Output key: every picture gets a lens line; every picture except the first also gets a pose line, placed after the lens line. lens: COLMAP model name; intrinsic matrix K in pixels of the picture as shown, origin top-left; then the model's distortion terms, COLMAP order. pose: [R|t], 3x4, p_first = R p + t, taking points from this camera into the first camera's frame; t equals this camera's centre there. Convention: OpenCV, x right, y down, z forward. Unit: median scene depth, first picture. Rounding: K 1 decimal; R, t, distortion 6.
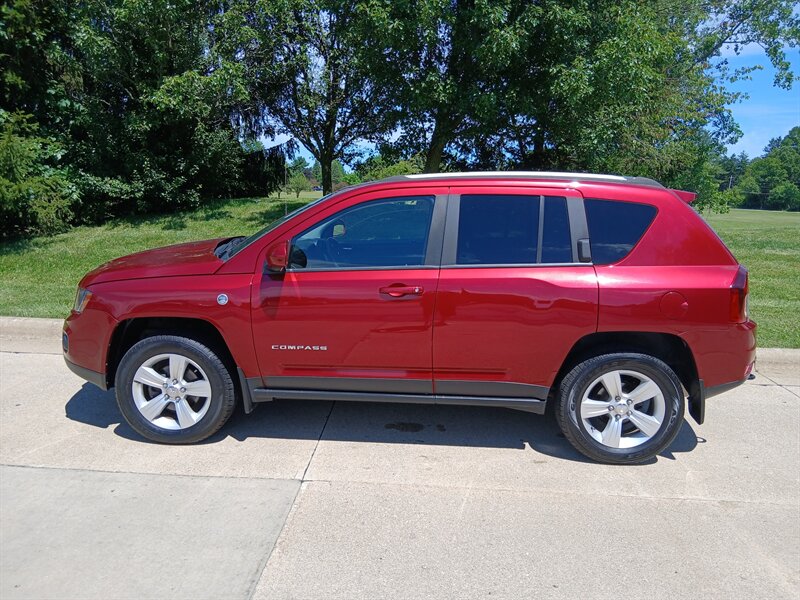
lens RADIAL K [[615.7, 0, 408.8], [0, 615.7, 284.0], [0, 0, 1]] dist [0.073357, -0.139813]
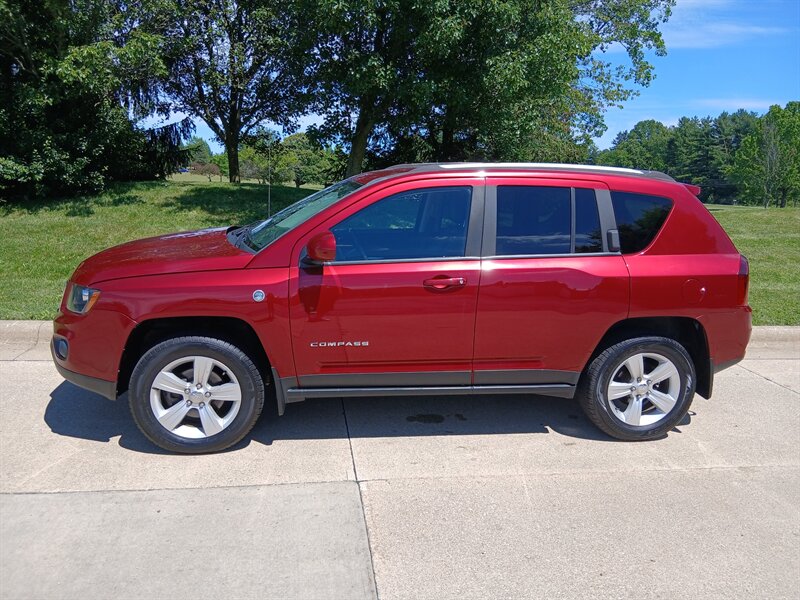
lens RADIAL K [[615.7, 0, 408.3], [0, 615.7, 281.8], [0, 0, 1]] dist [0.073357, -0.139813]
pose [[0.978422, -0.019761, 0.205672, -0.264680], [0.015541, 0.999635, 0.022116, -0.012753], [-0.206033, -0.018443, 0.978371, 0.042039]]
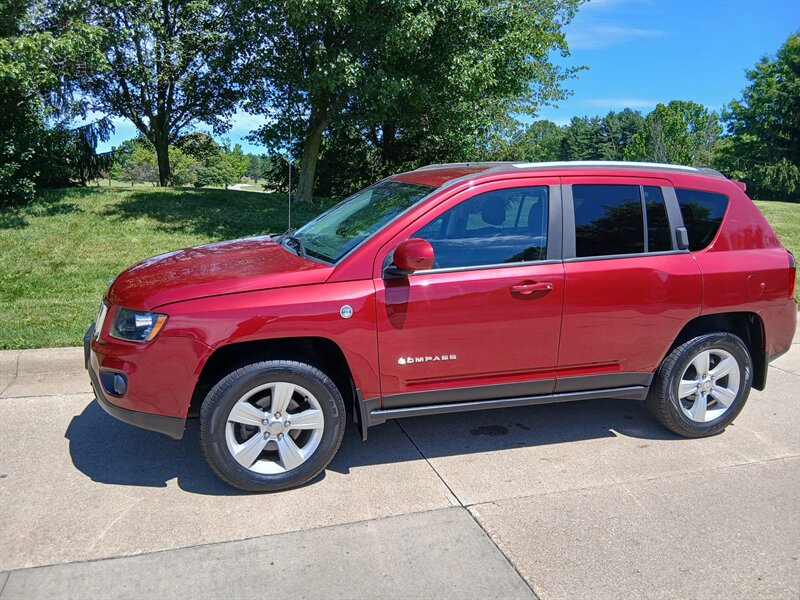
lens RADIAL K [[615.7, 0, 402.2], [0, 615.7, 287.6], [0, 0, 1]] dist [0.073357, -0.139813]
pose [[0.936278, -0.062678, 0.345623, -0.504646], [0.053594, 0.997921, 0.035786, -0.033139], [-0.347148, -0.014982, 0.937691, 0.179187]]
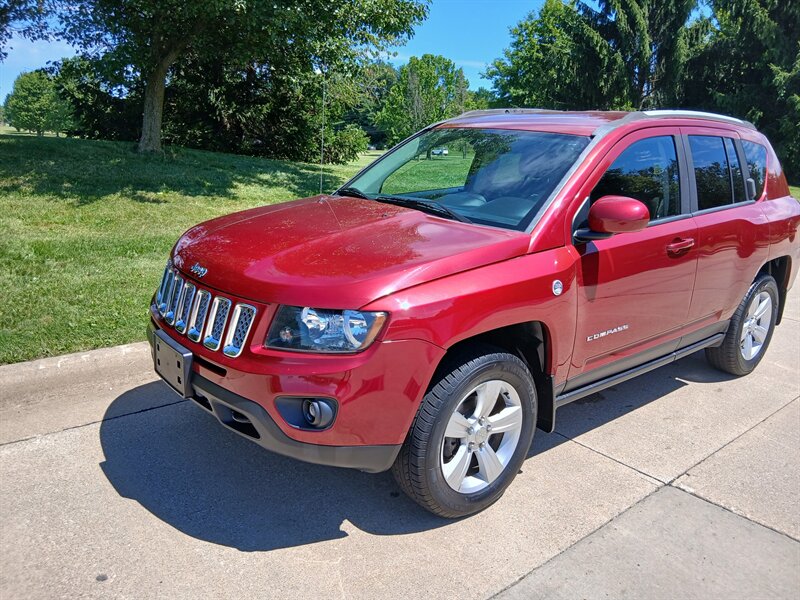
lens RADIAL K [[615.7, 0, 408.0], [0, 615.7, 298.6], [0, 0, 1]] dist [0.073357, -0.139813]
pose [[0.728843, -0.171275, 0.662912, -0.871364], [0.087691, 0.983584, 0.157713, -0.086262], [-0.679042, -0.056816, 0.731897, 0.584992]]
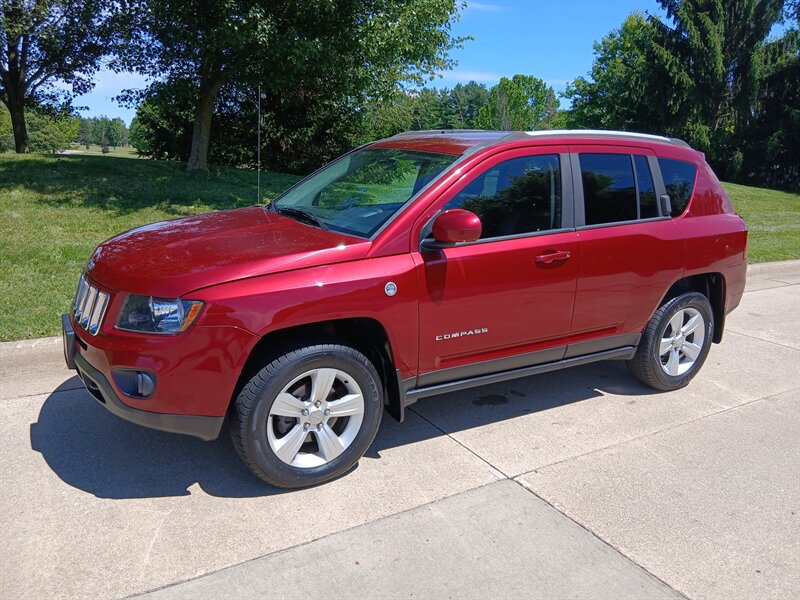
lens RADIAL K [[615.7, 0, 402.4], [0, 615.7, 286.9], [0, 0, 1]] dist [0.073357, -0.139813]
pose [[0.828126, -0.116657, 0.548268, -0.701878], [0.074907, 0.992363, 0.098005, -0.052070], [-0.555514, -0.040092, 0.830540, 0.327516]]
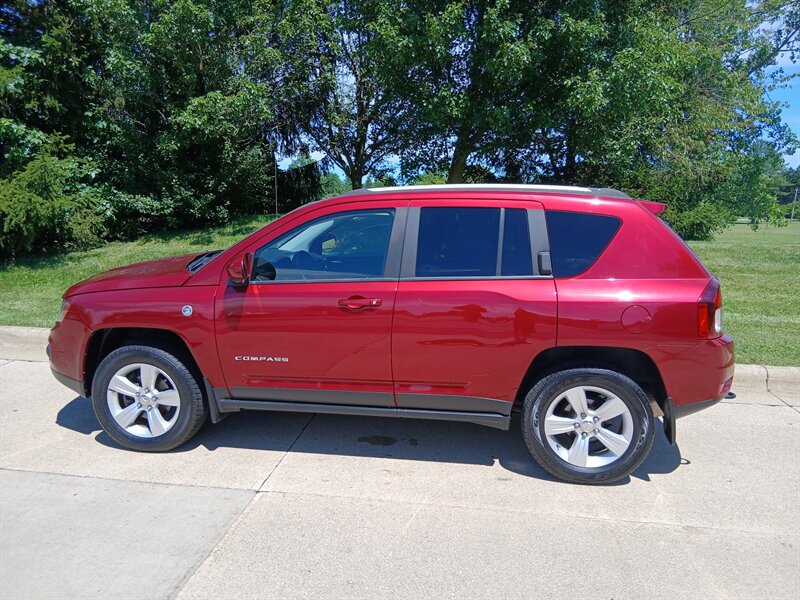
lens RADIAL K [[615.7, 0, 408.3], [0, 615.7, 281.6], [0, 0, 1]] dist [0.073357, -0.139813]
pose [[0.996361, 0.002048, -0.085204, 0.144899], [-0.004454, 0.999596, -0.028056, 0.003948], [0.085112, 0.028334, 0.995968, 0.006594]]
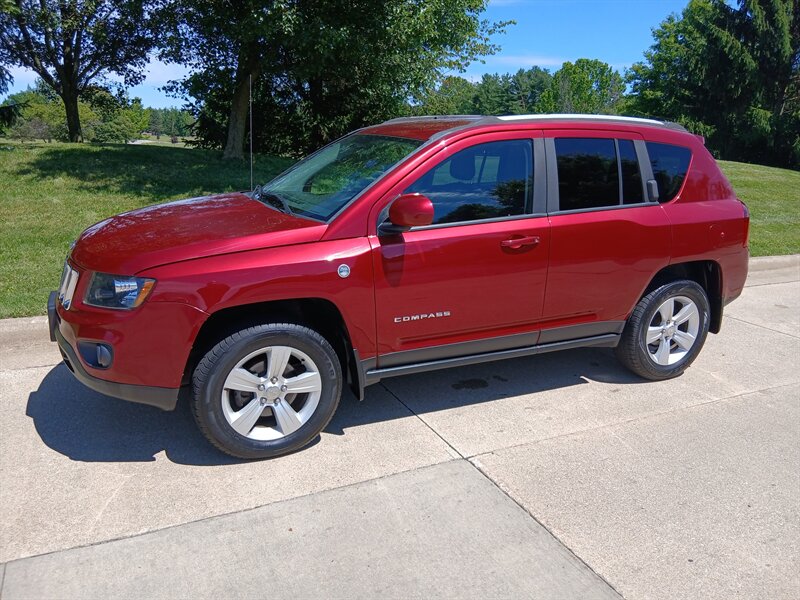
lens RADIAL K [[615.7, 0, 404.8], [0, 615.7, 286.9], [0, 0, 1]] dist [0.073357, -0.139813]
pose [[0.877099, -0.114347, 0.466501, -0.596656], [0.071098, 0.991458, 0.109348, -0.036104], [-0.475019, -0.062742, 0.877736, 0.239297]]
